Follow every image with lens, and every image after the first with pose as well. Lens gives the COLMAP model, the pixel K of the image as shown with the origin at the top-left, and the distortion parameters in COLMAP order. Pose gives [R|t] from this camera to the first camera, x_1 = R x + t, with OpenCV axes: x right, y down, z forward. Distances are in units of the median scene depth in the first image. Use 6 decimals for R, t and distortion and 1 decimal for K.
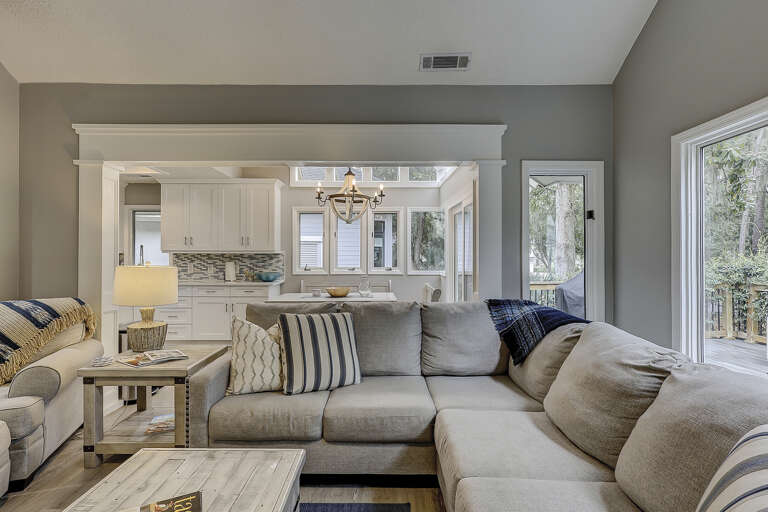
lens RADIAL K [[377.9, 0, 382.4], [0, 377.9, 258.8], [0, 0, 1]] dist [0.001111, -0.001466]
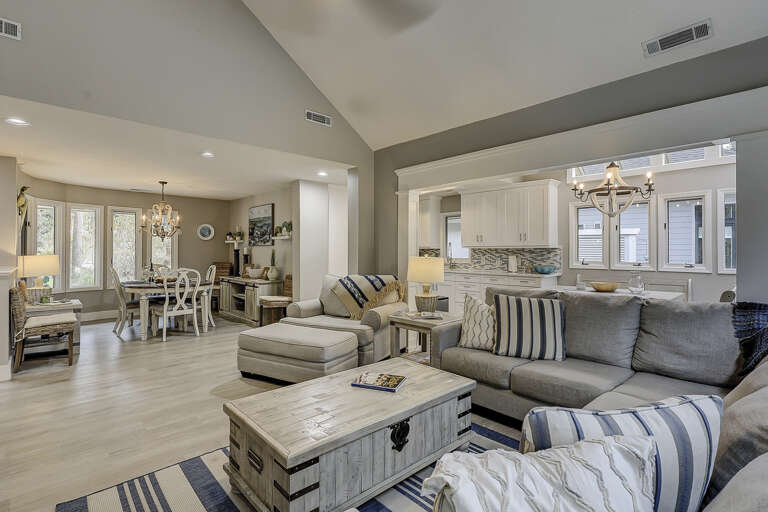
lens RADIAL K [[377.9, 0, 382.4], [0, 377.9, 258.8], [0, 0, 1]] dist [0.001111, -0.001466]
pose [[0.673123, 0.015347, -0.739371, 0.359654], [-0.004549, 0.999852, 0.016612, 0.001858], [0.739516, -0.007819, 0.673093, -0.147107]]
